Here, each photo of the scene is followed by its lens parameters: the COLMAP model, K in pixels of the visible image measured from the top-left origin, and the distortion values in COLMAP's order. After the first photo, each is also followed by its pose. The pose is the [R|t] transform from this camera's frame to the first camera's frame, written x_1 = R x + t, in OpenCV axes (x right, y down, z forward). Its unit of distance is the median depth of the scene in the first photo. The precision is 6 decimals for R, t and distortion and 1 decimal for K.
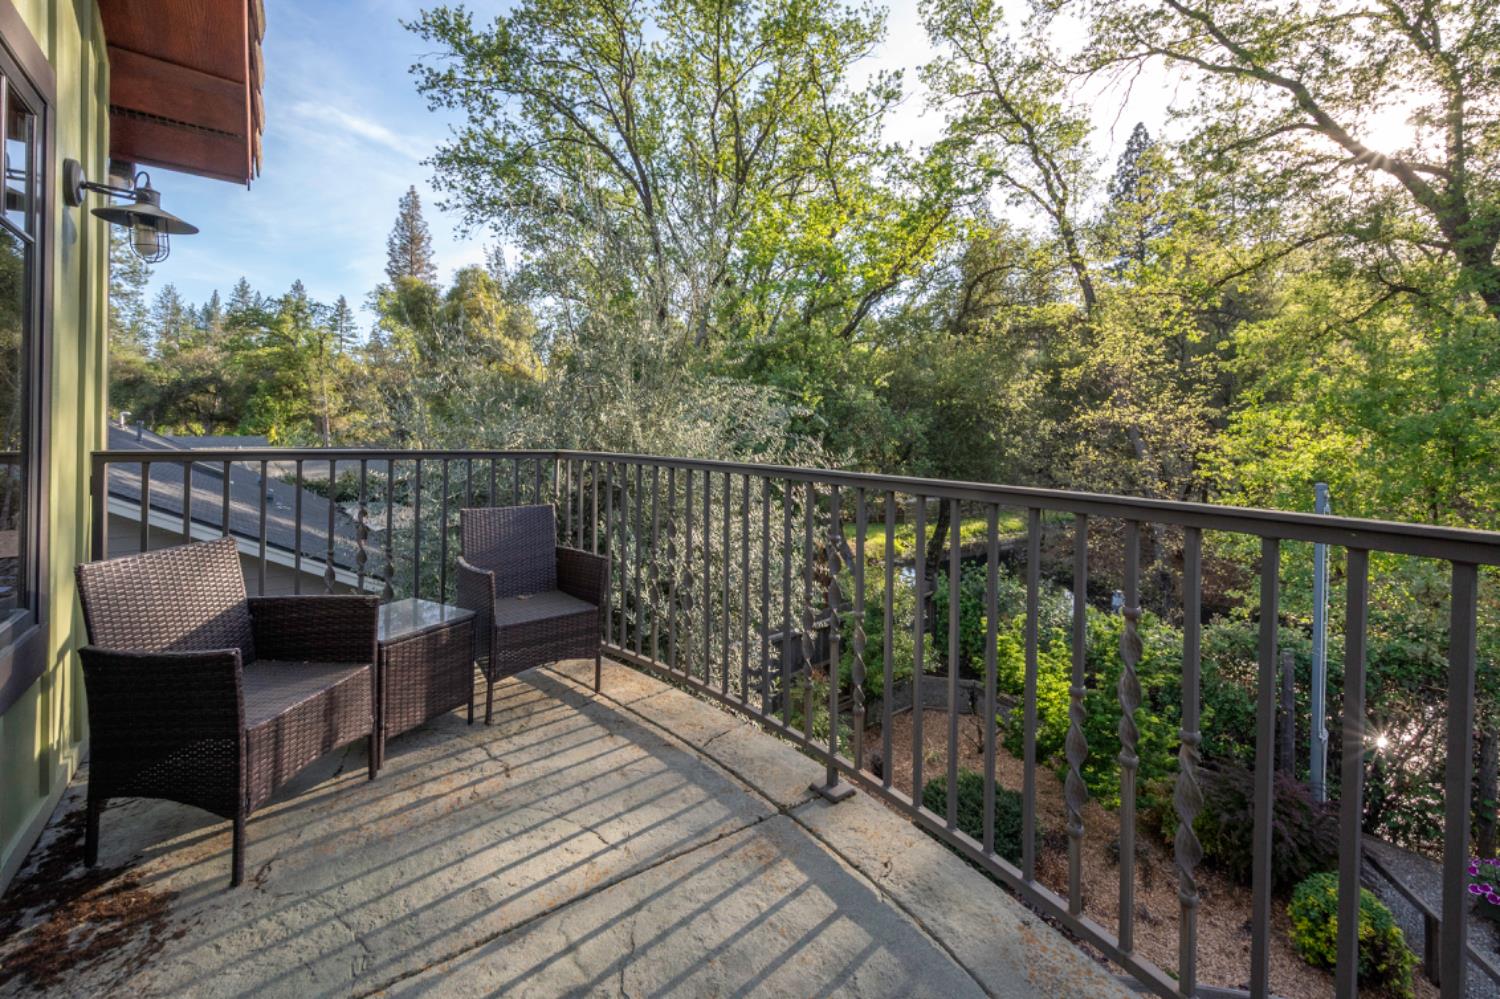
lens RADIAL K [[595.0, 0, 745.2], [0, 595.0, 496.4], [0, 0, 1]] dist [-0.000505, -0.000219]
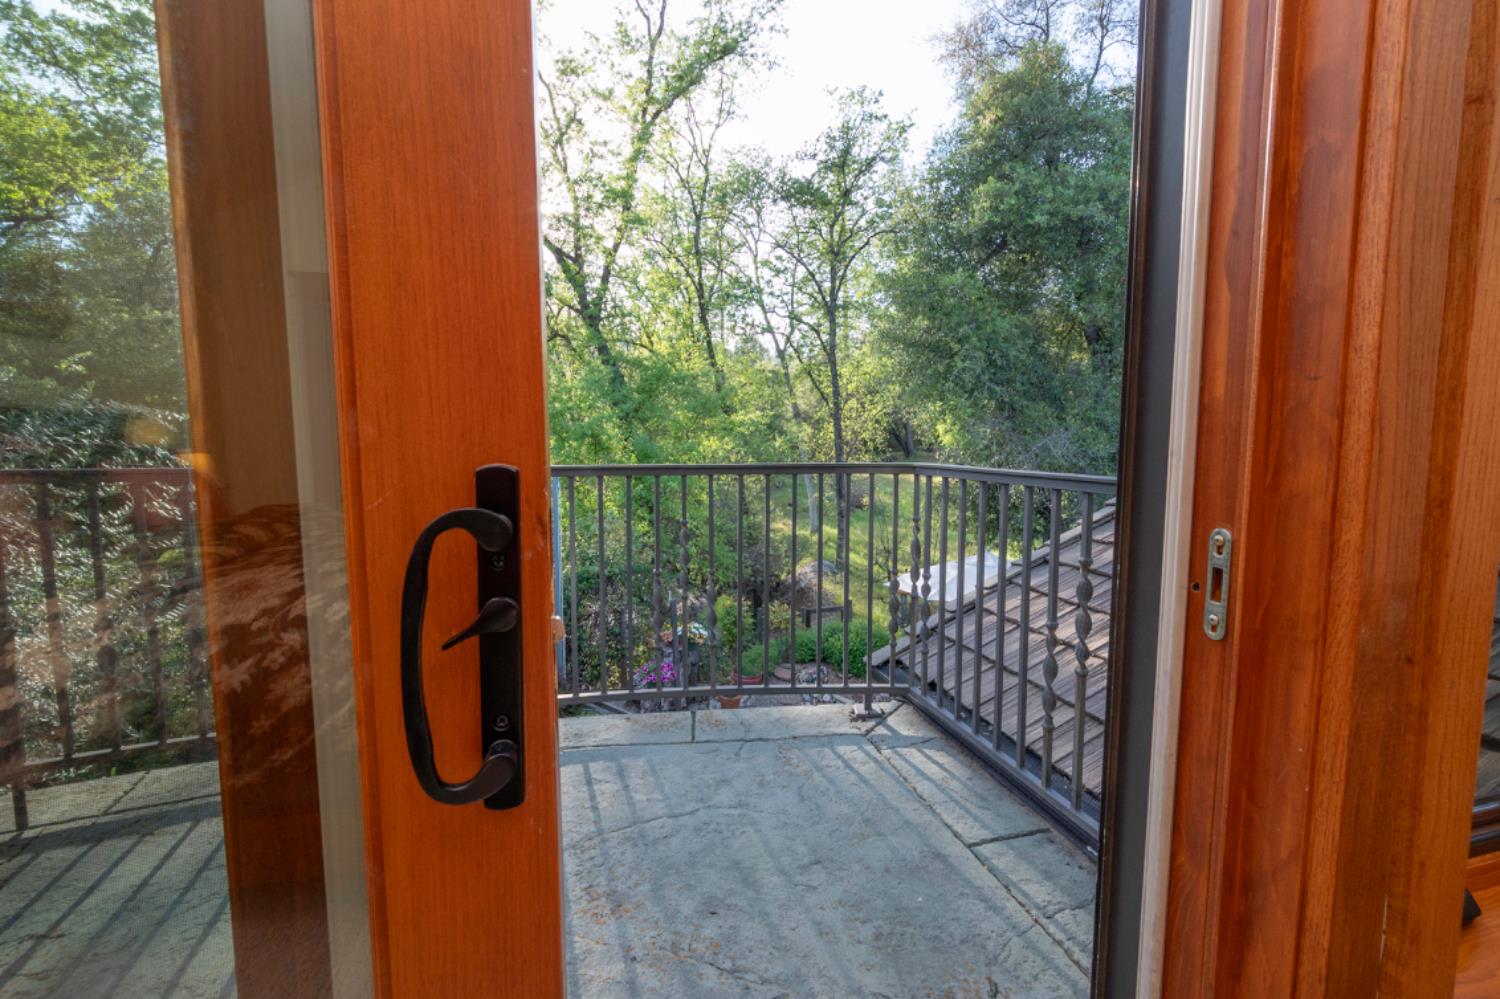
lens RADIAL K [[595.0, 0, 745.2], [0, 595.0, 496.4], [0, 0, 1]] dist [-0.000505, -0.000219]
pose [[0.366294, -0.085239, 0.926587, -0.541341], [0.092097, 0.994227, 0.055054, -0.001080], [-0.925930, 0.065170, 0.372030, -0.018480]]
